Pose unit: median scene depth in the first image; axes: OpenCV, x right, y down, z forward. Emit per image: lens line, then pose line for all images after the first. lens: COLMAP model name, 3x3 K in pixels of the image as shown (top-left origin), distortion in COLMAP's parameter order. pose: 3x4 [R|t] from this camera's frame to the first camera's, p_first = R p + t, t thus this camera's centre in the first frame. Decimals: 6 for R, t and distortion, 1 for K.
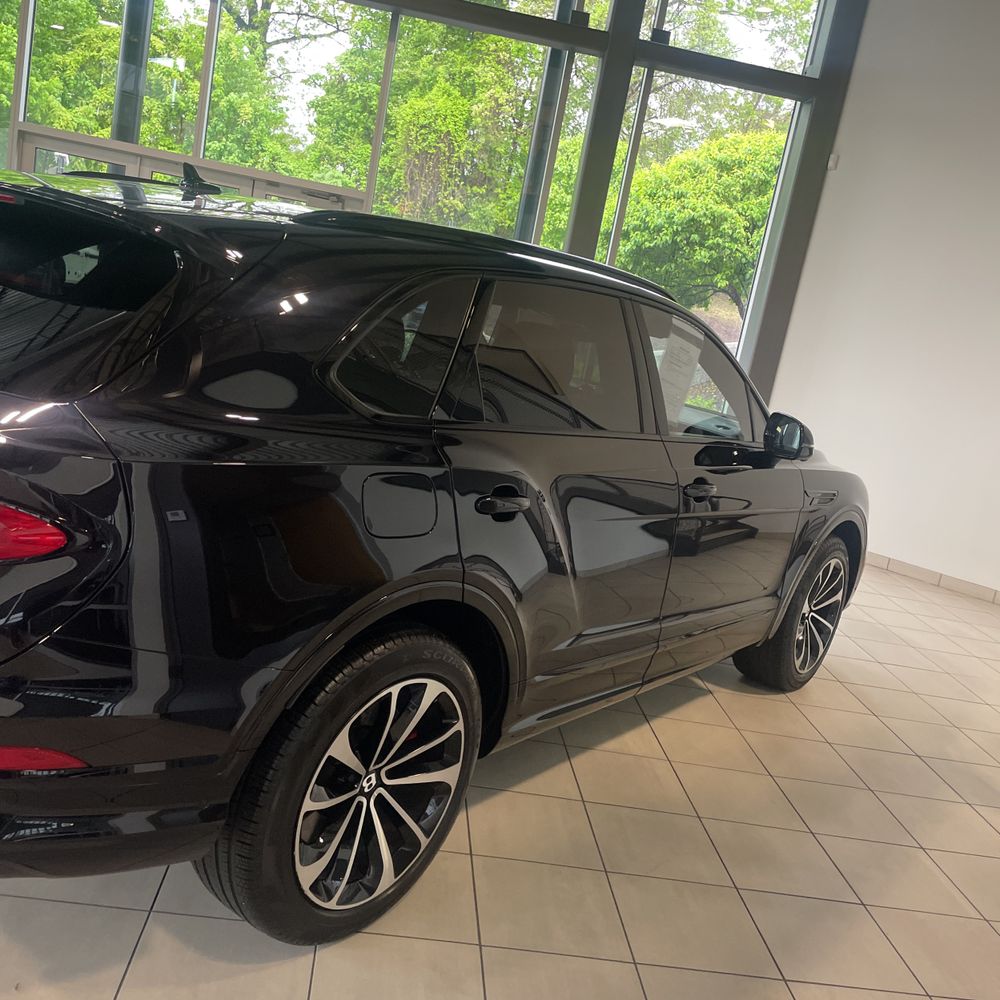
lens RADIAL K [[1002.5, 0, 500.0], [0, 1002.5, 500.0], [0, 0, 1]] dist [0.108341, -0.161957]
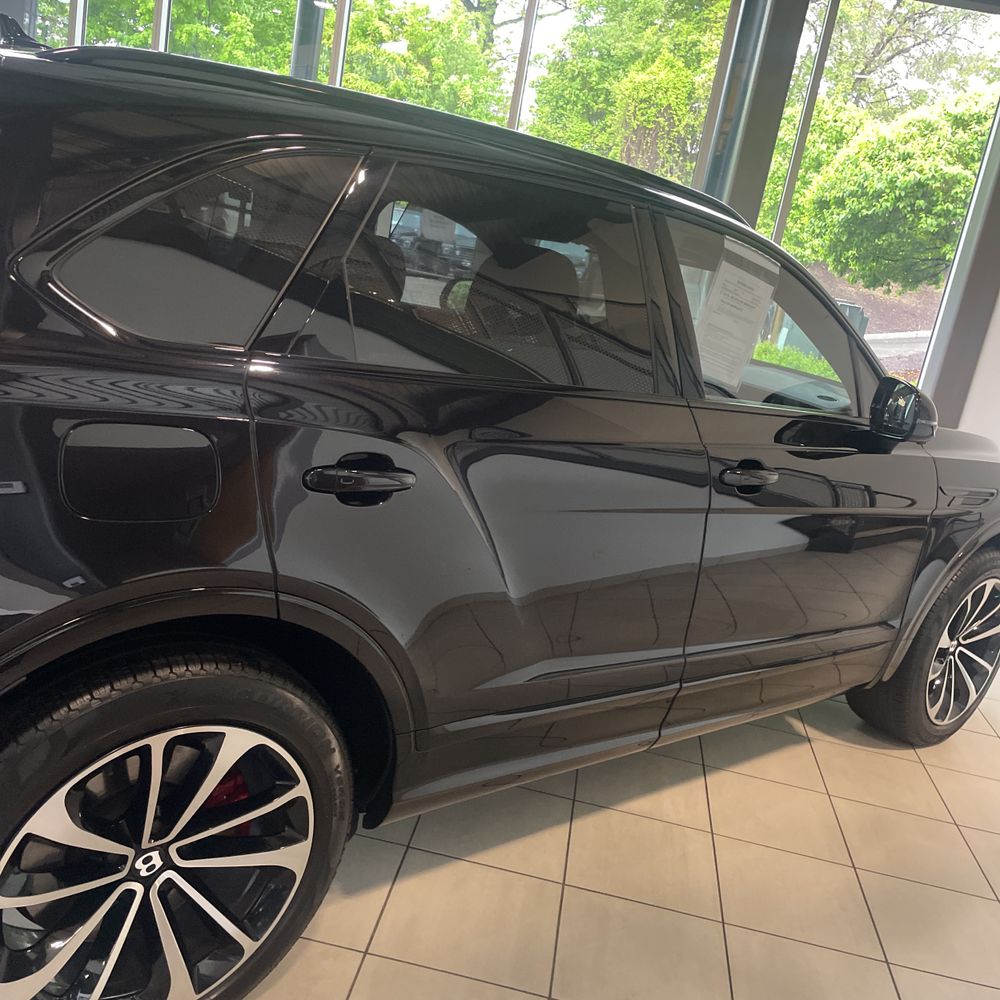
lens RADIAL K [[1019.4, 0, 502.5], [0, 1019.4, 517.3], [0, 0, 1]] dist [0.063271, -0.078376]
pose [[0.978961, 0.045896, -0.198820, 0.122081], [-0.040237, 0.998664, 0.032414, 0.001654], [0.200043, -0.023733, 0.979500, 0.171802]]
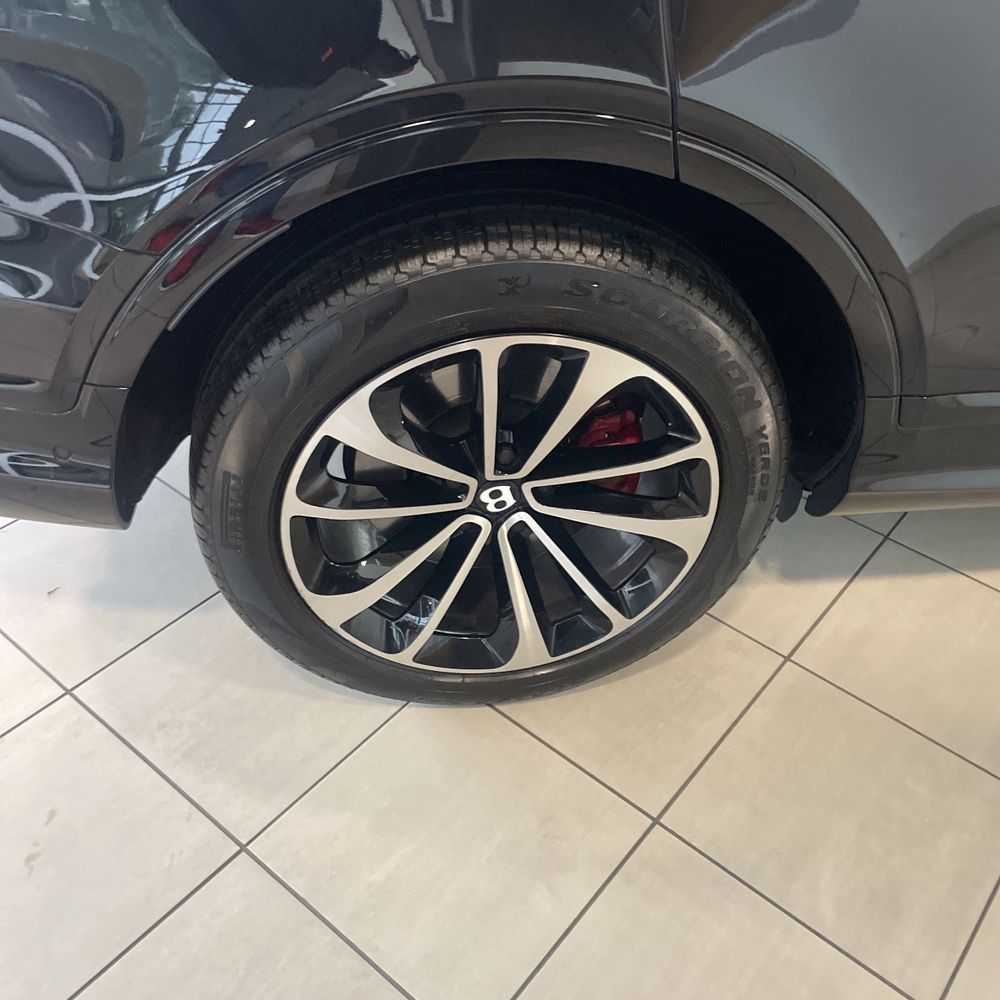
lens RADIAL K [[1002.5, 0, 500.0], [0, 1002.5, 500.0], [0, 0, 1]] dist [0.108341, -0.161957]
pose [[0.721424, 0.334641, -0.606269, 0.101442], [-0.069409, 0.906021, 0.417502, 0.025202], [0.689006, -0.259115, 0.676853, 0.311420]]
